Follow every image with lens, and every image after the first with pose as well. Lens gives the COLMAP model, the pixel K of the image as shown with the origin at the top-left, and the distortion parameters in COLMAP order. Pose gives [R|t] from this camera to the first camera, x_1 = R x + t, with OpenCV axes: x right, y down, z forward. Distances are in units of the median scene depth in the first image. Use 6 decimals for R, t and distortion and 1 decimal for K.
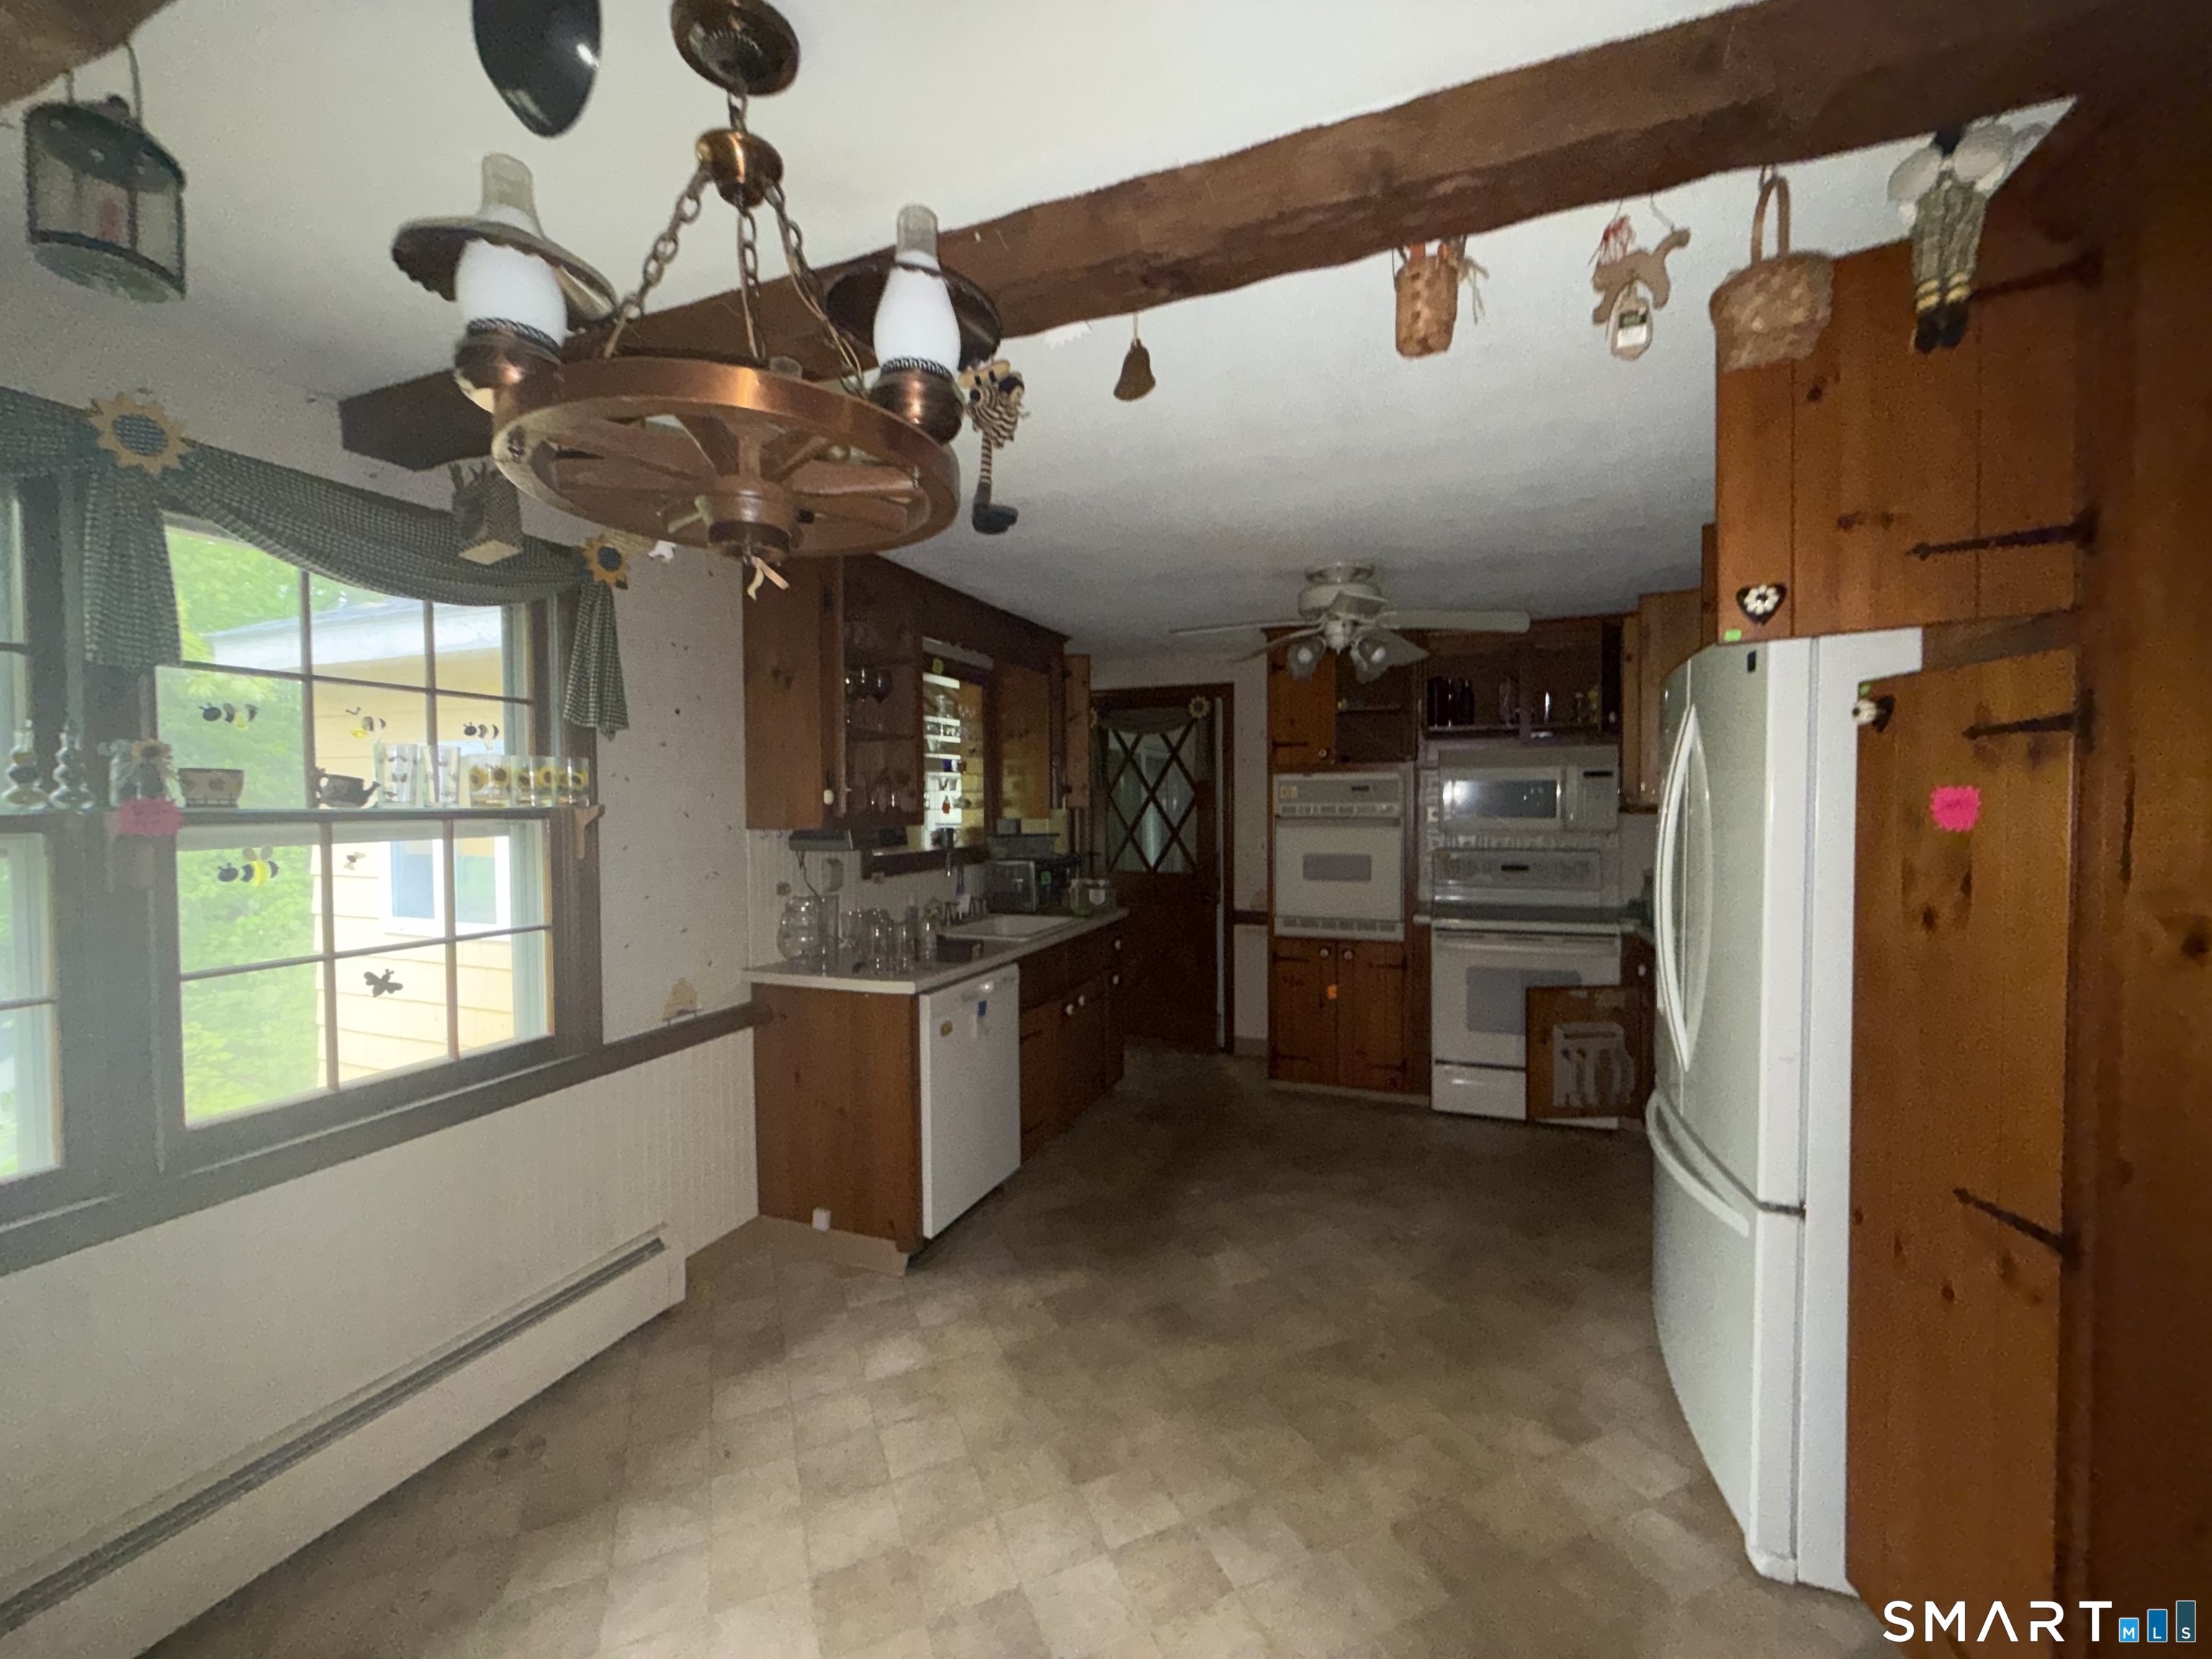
lens RADIAL K [[879.5, 0, 1104.6], [0, 879.5, 828.6], [0, 0, 1]] dist [0.001702, 0.000218]
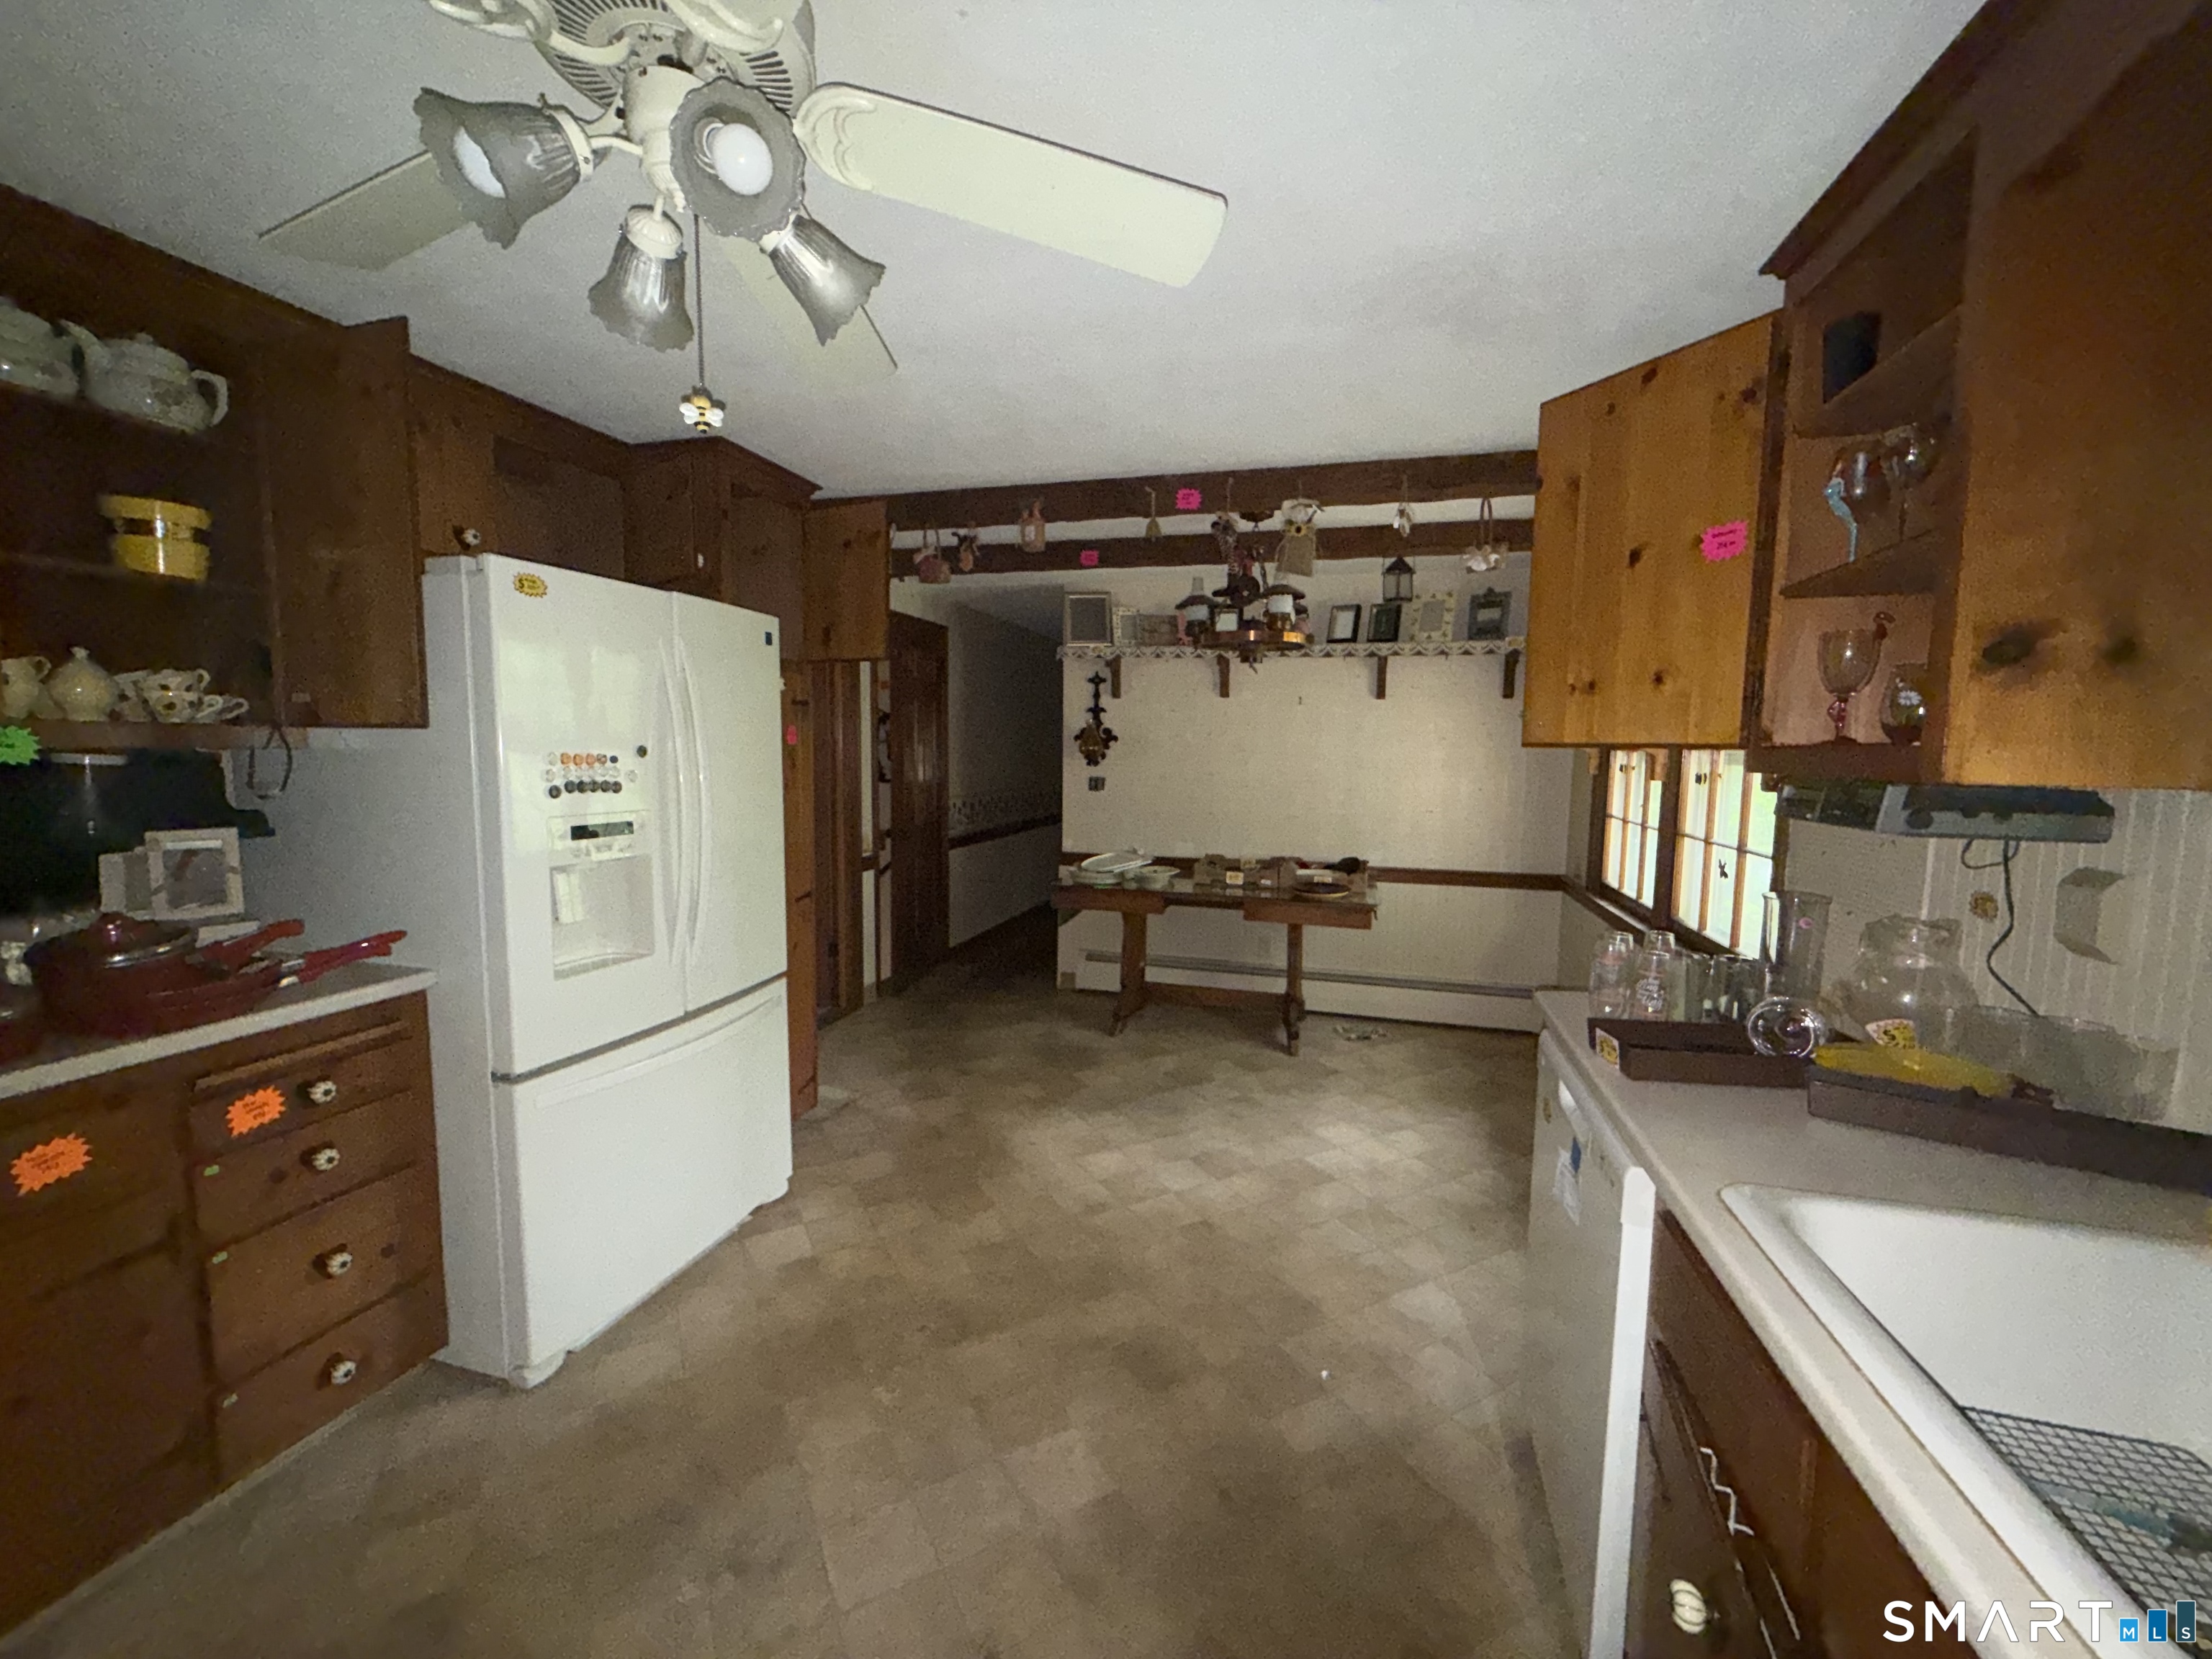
lens RADIAL K [[879.5, 0, 1105.8], [0, 879.5, 828.5], [0, 0, 1]] dist [0.001702, 0.000218]
pose [[-0.995467, 0.001936, -0.095087, 0.238407], [-0.009604, 0.992636, 0.120752, -0.042558], [0.094620, 0.121118, -0.988118, 2.118633]]
